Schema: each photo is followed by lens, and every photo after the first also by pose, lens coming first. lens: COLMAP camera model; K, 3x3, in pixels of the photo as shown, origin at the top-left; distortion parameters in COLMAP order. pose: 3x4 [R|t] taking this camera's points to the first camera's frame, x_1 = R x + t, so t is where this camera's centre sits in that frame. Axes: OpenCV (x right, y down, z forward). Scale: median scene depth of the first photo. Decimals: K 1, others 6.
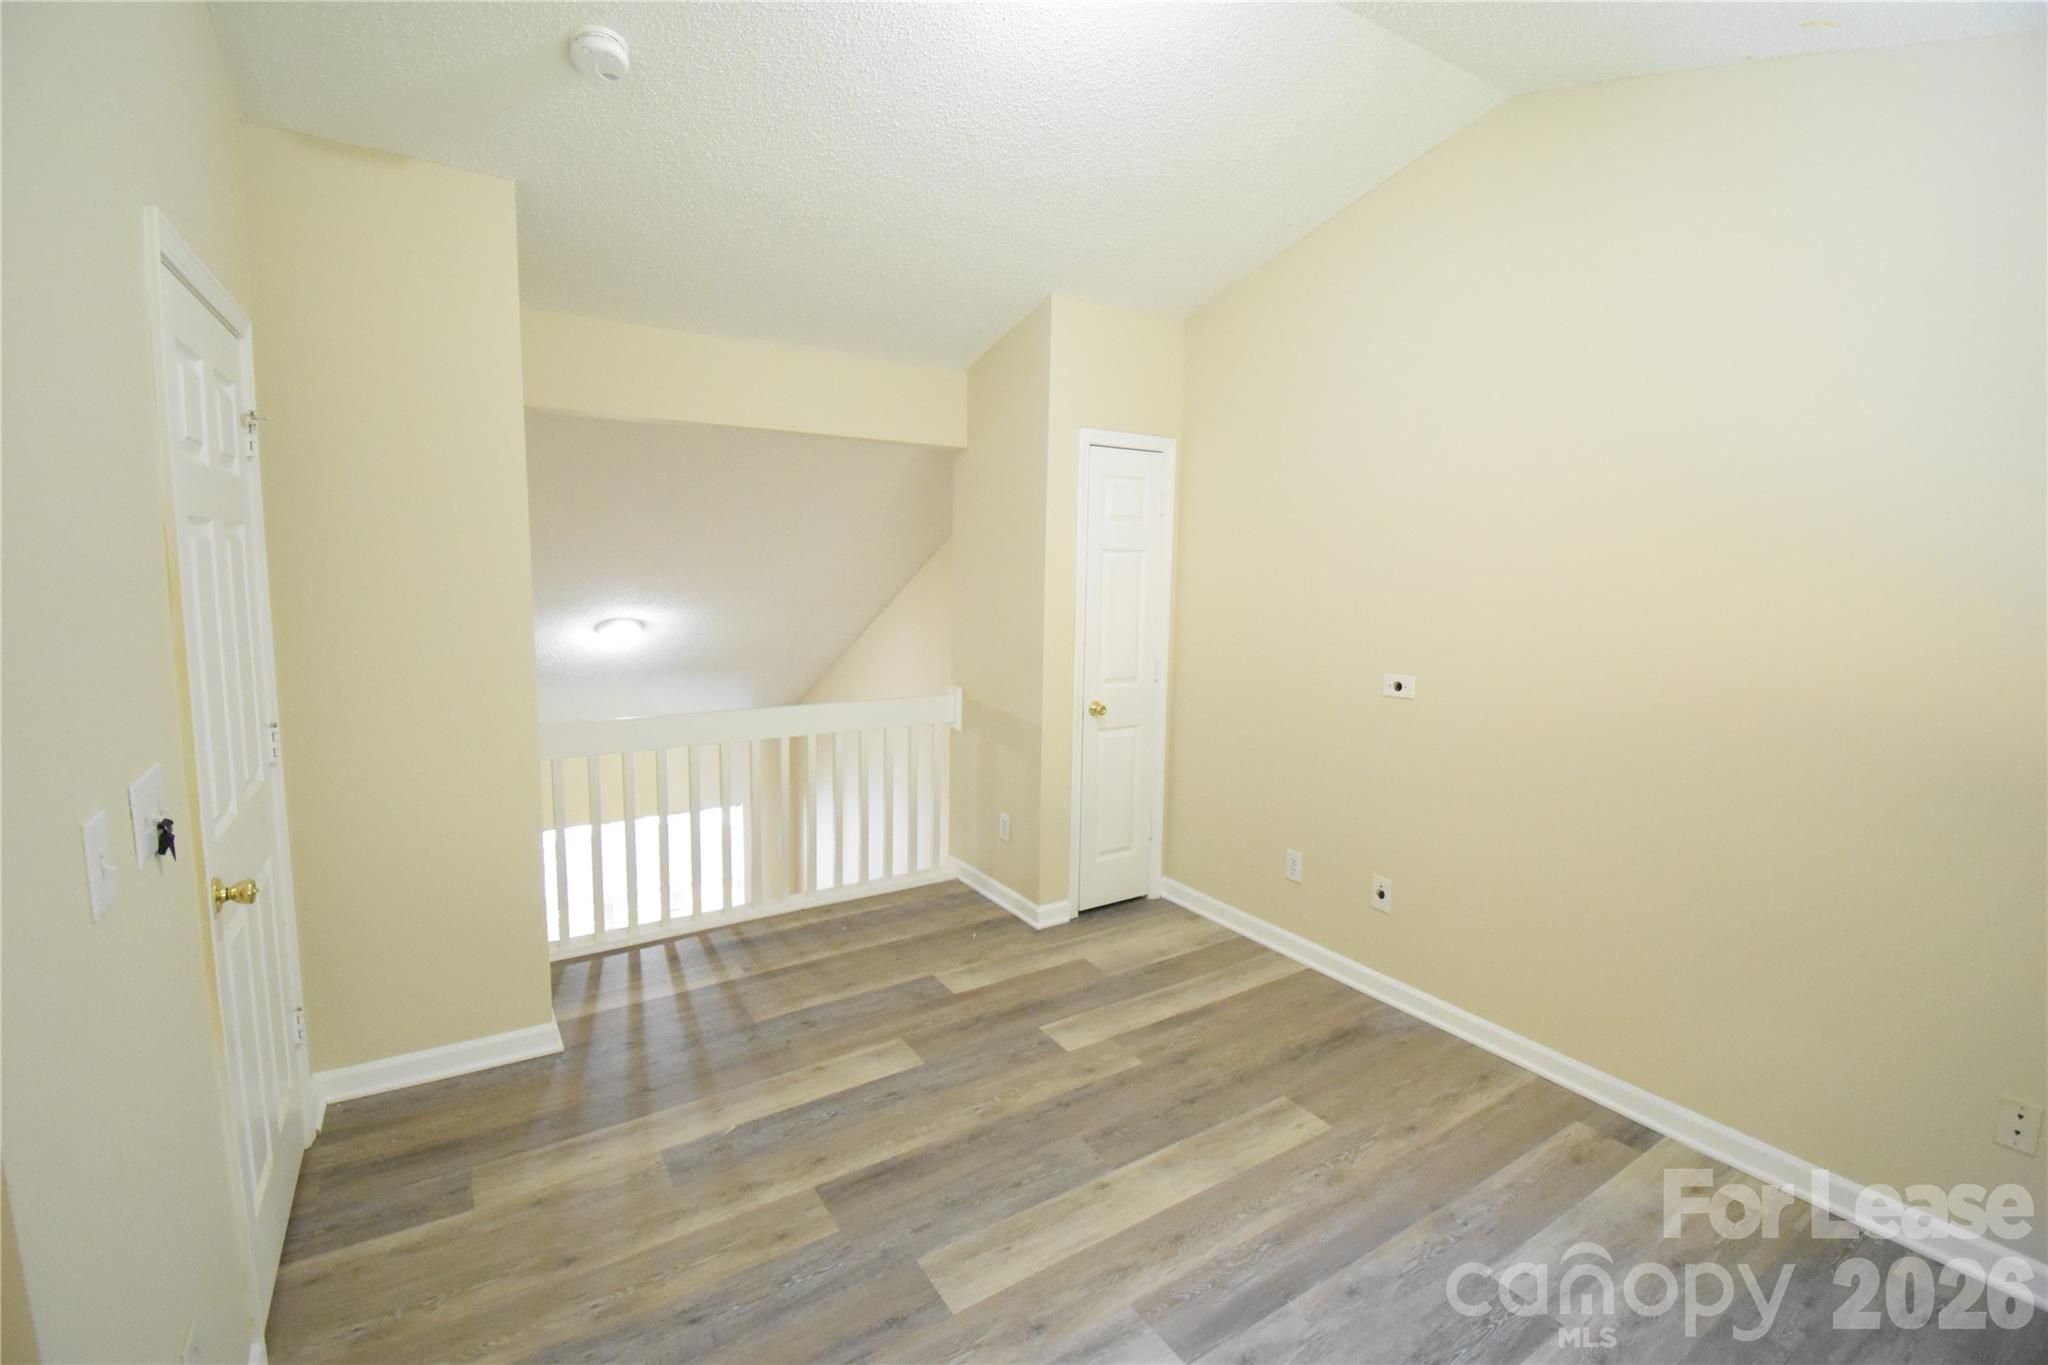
lens RADIAL K [[902.3, 0, 1041.4], [0, 902.3, 683.3], [0, 0, 1]] dist [0.013848, -0.021656]
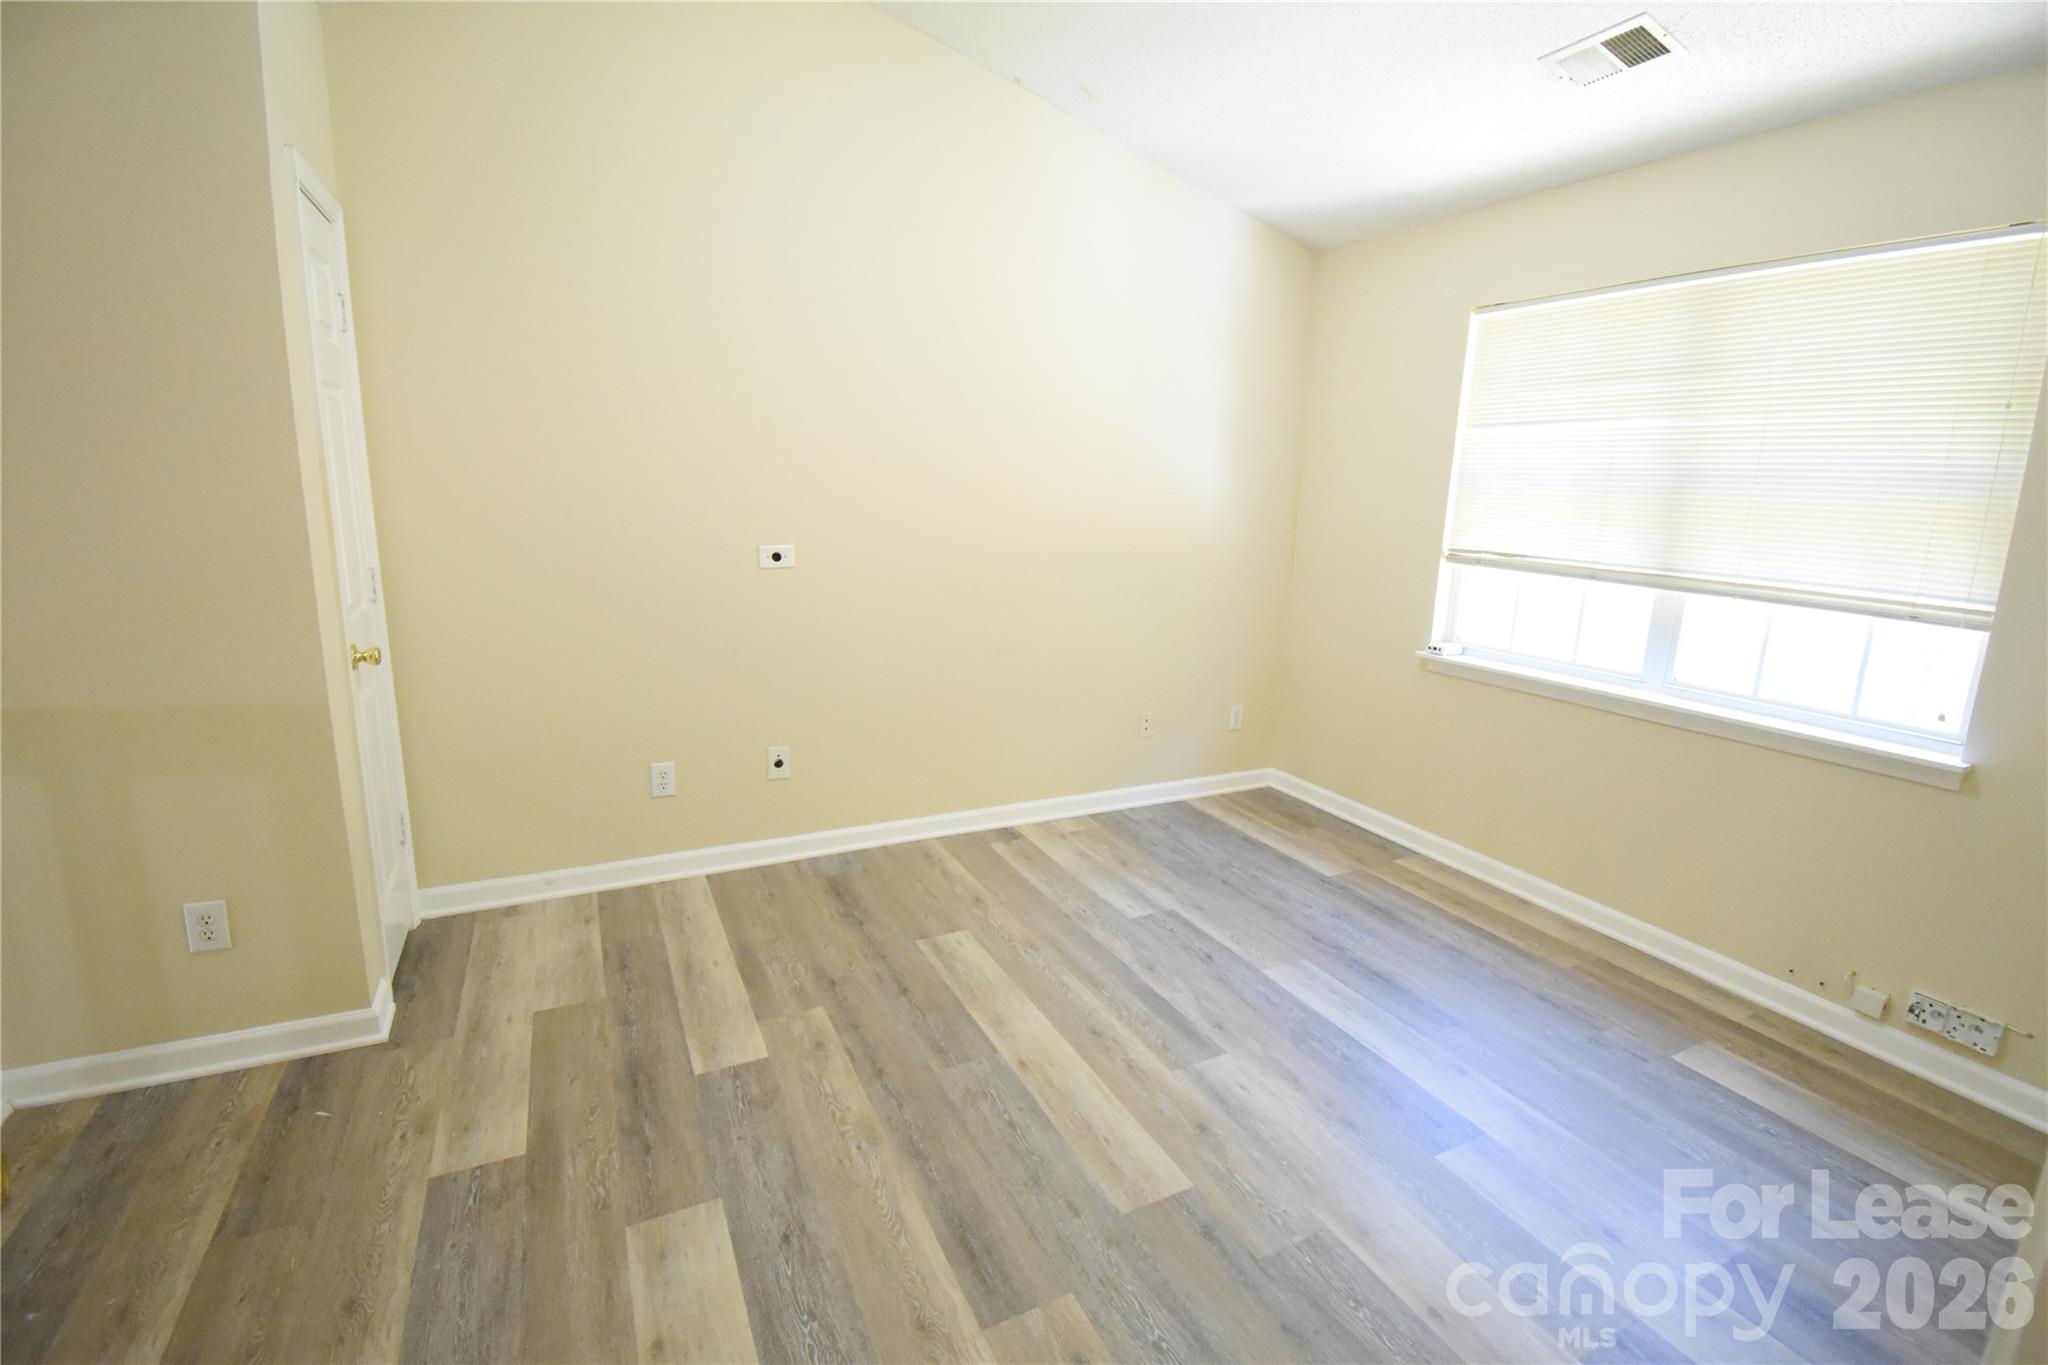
lens RADIAL K [[902.3, 0, 1015.6], [0, 902.3, 667.4], [0, 0, 1]] dist [0.013848, -0.021656]
pose [[0.117087, -0.203911, 0.971962, -0.652490], [0.106180, 0.975655, 0.191895, -0.046271], [-0.987429, 0.080735, 0.135888, 0.680945]]
